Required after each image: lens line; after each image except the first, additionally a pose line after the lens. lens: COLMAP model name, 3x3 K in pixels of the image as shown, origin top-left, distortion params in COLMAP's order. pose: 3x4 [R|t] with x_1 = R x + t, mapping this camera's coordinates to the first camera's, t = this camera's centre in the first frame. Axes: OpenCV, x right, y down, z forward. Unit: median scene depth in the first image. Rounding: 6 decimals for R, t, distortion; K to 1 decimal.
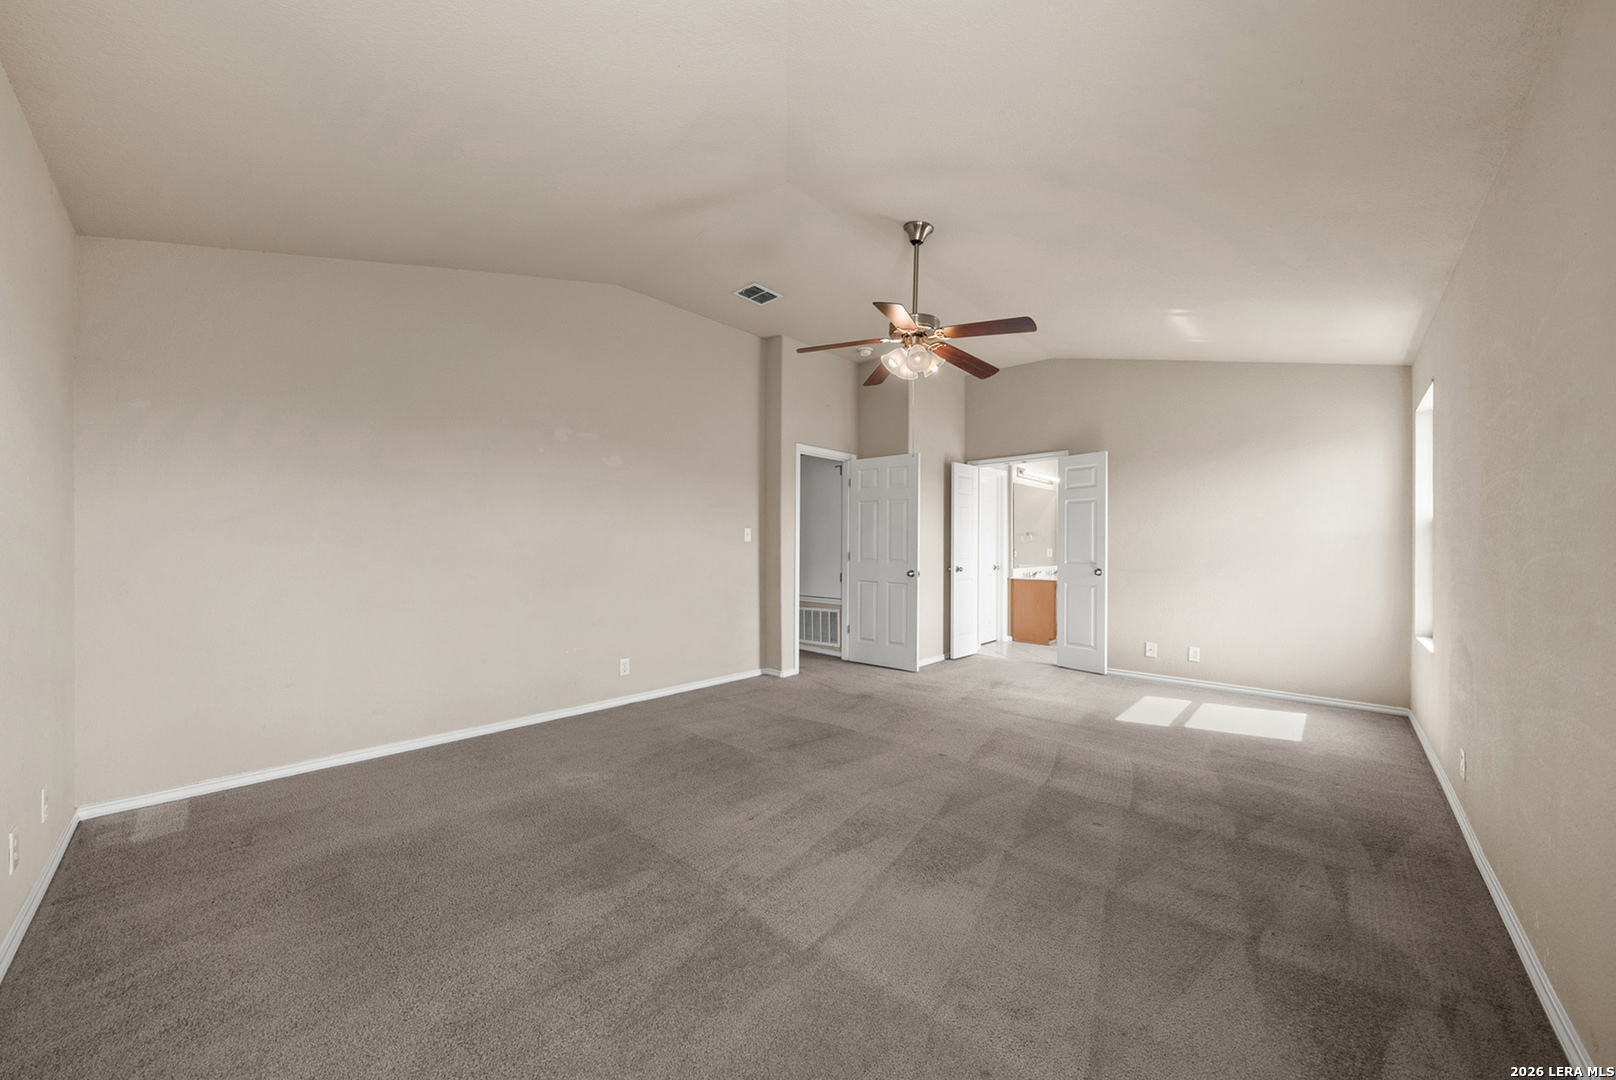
lens RADIAL K [[560.2, 0, 794.9], [0, 560.2, 546.3], [0, 0, 1]] dist [-0.006372, -0.000106]
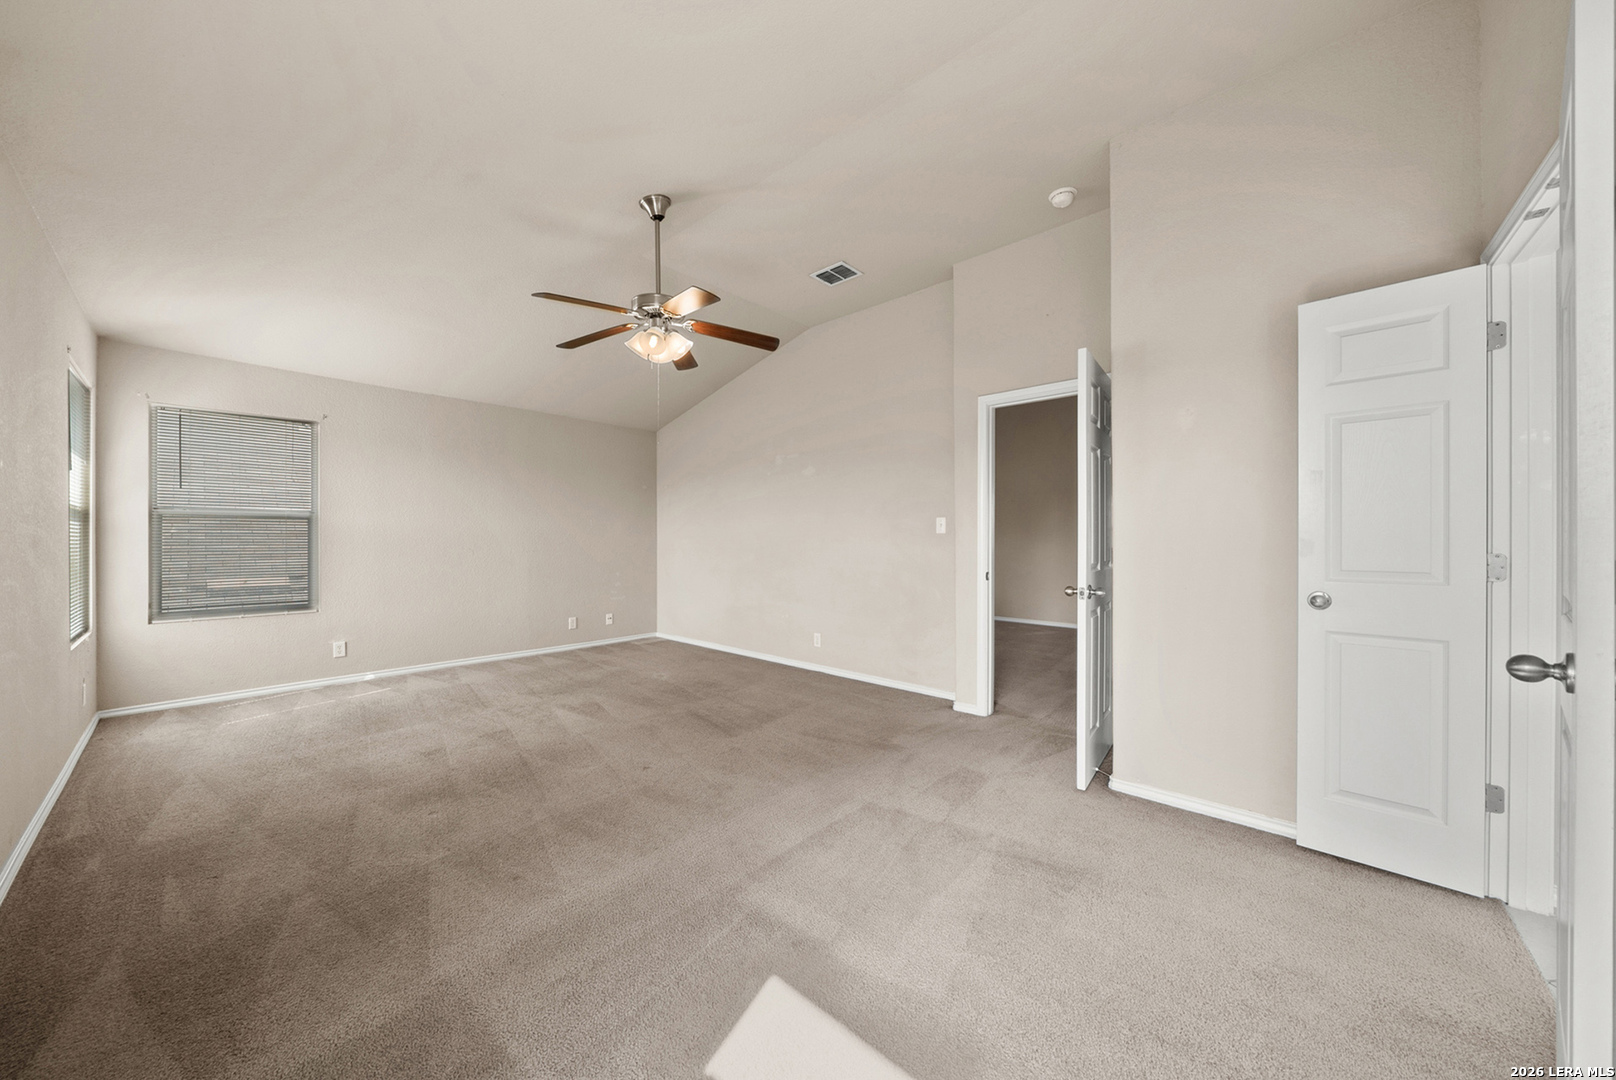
lens RADIAL K [[560.2, 0, 794.9], [0, 560.2, 546.3], [0, 0, 1]] dist [-0.006372, -0.000106]
pose [[0.017741, 0.011351, -0.999778, 0.909165], [0.006955, 0.999910, 0.011476, -0.000812], [0.999818, -0.007157, 0.017660, 0.943406]]
